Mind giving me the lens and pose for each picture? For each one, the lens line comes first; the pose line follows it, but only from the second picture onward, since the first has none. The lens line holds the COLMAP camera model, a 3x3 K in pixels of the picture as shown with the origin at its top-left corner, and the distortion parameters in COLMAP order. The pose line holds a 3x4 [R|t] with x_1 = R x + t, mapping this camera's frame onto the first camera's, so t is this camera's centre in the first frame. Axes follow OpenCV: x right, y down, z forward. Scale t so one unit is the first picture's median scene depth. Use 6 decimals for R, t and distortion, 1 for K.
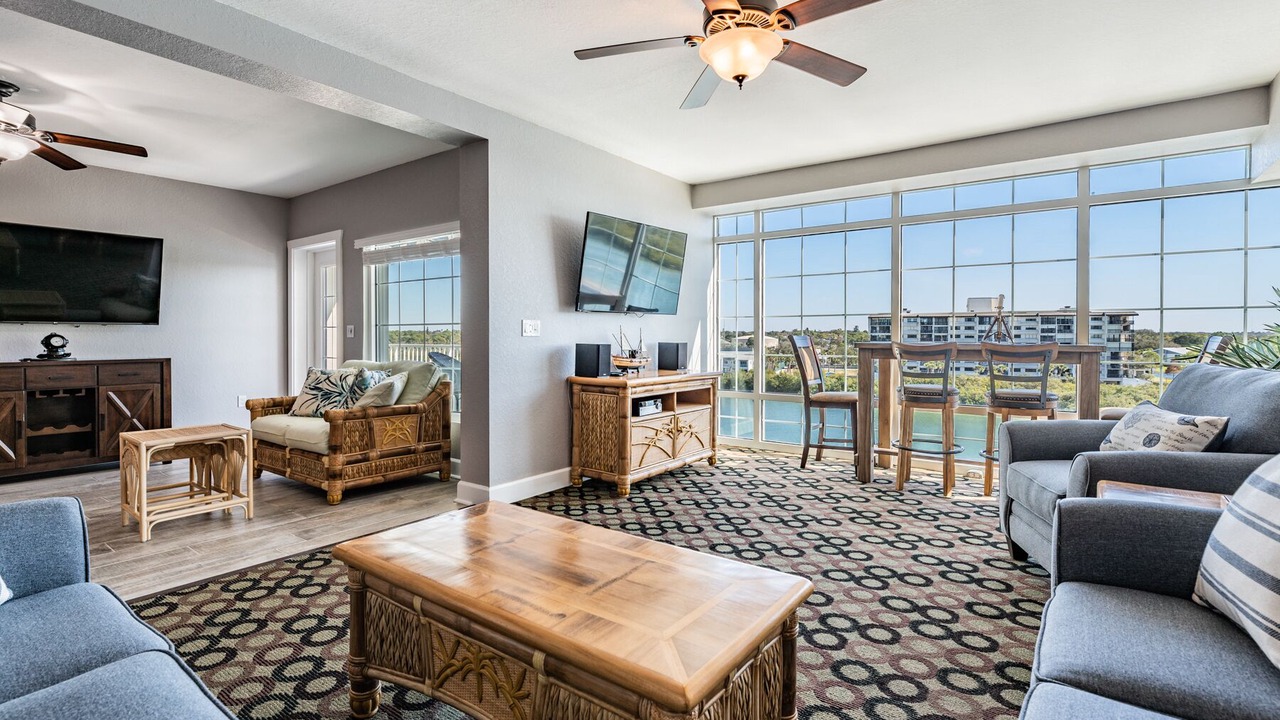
lens RADIAL K [[588.3, 0, 623.7], [0, 588.3, 339.4], [0, 0, 1]] dist [0.001035, 0.000906]
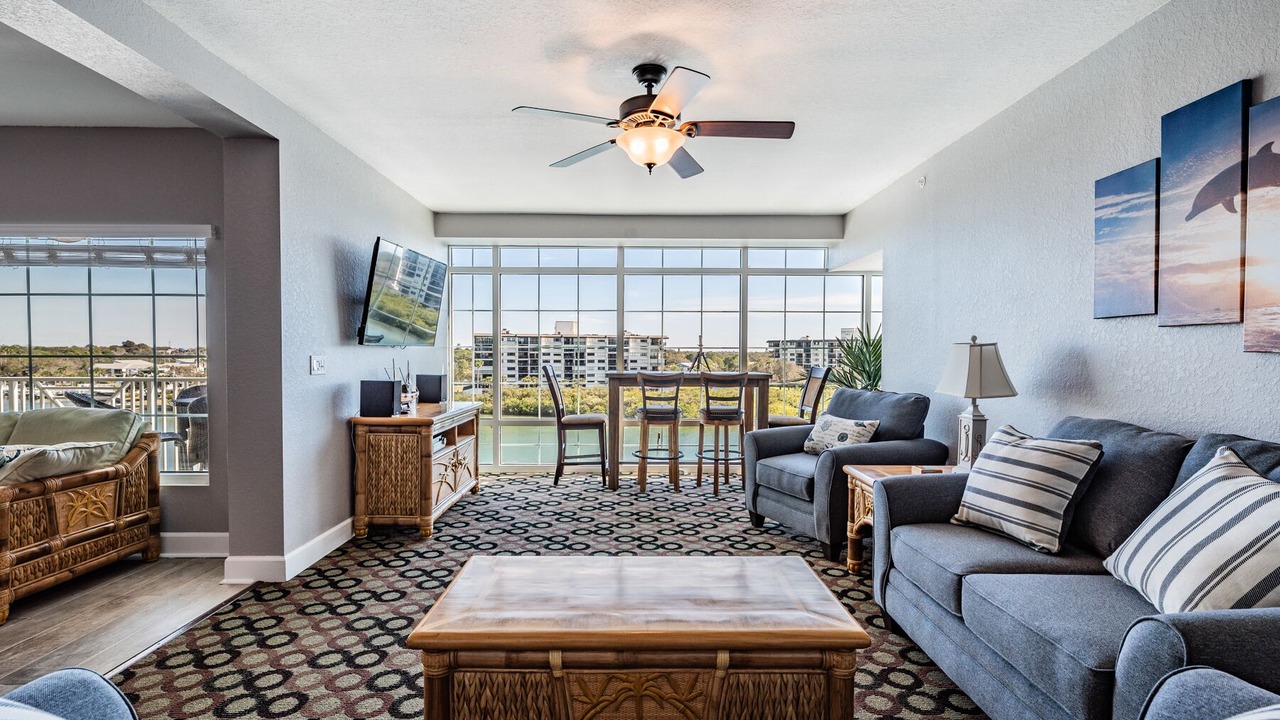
lens RADIAL K [[588.3, 0, 618.5], [0, 588.3, 363.7], [0, 0, 1]] dist [0.001035, 0.000906]
pose [[0.802782, -0.008819, 0.596207, -0.286419], [0.001952, 0.999924, 0.012163, -0.026645], [-0.596269, -0.008600, 0.802739, 0.035599]]
